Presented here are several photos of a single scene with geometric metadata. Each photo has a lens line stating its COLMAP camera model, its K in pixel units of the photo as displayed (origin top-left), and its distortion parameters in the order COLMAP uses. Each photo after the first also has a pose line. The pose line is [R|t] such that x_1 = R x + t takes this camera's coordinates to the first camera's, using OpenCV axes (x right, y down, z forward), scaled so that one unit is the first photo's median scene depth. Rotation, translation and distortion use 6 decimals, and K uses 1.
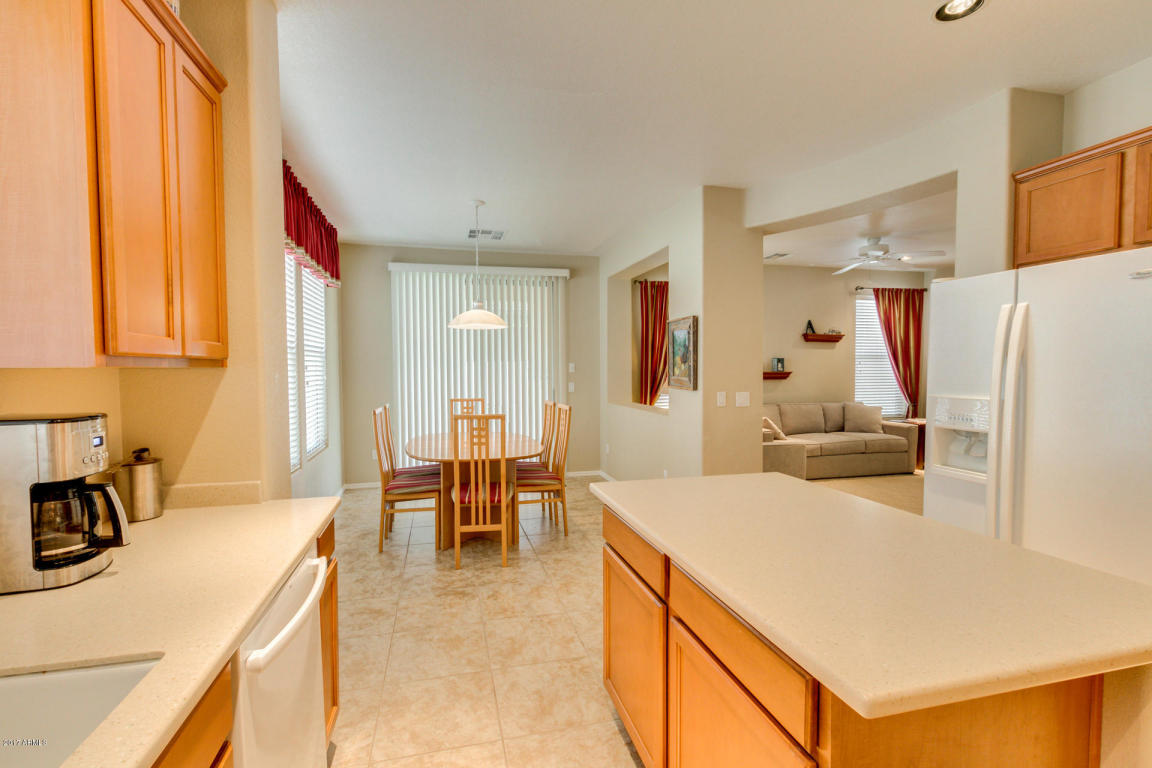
lens RADIAL K [[535.6, 0, 567.6], [0, 535.6, 383.3], [0, 0, 1]] dist [0.005220, -0.000495]
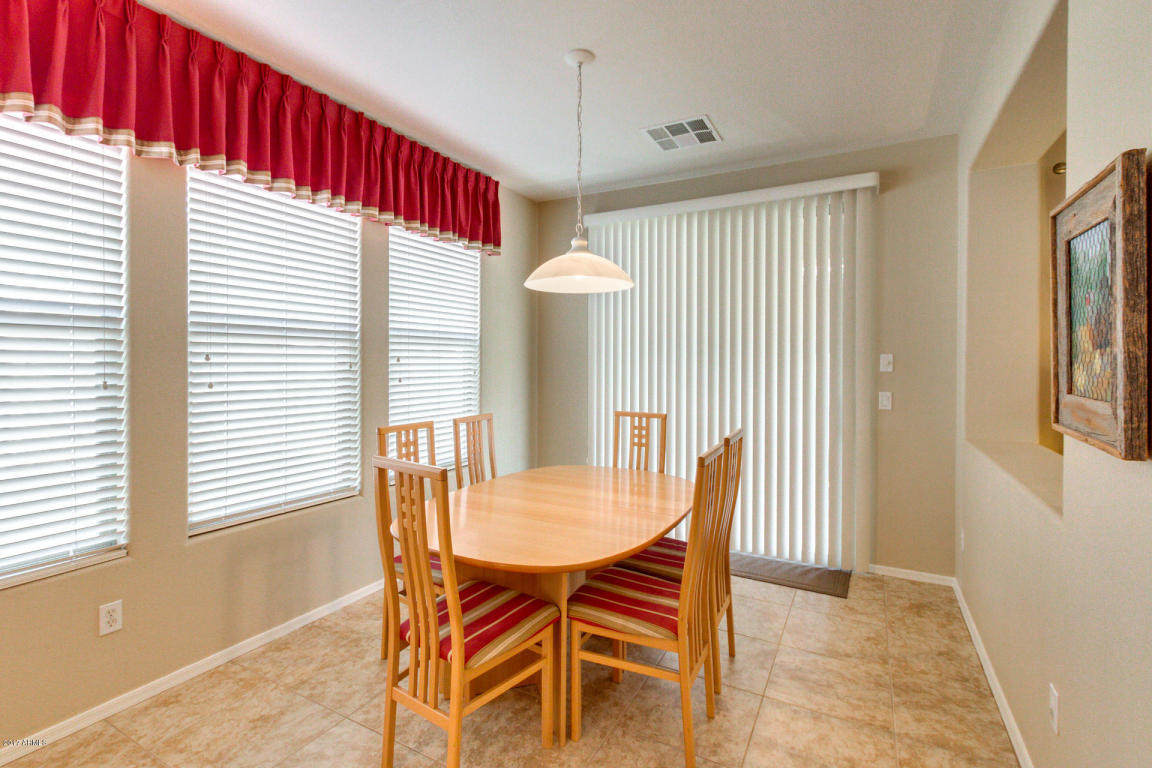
lens RADIAL K [[535.6, 0, 584.8], [0, 535.6, 363.9], [0, 0, 1]] dist [0.005220, -0.000495]
pose [[0.732350, 0.009109, -0.680868, 0.172322], [-0.026973, 0.999514, -0.015640, -0.014626], [0.680394, 0.029819, 0.732239, 0.507708]]
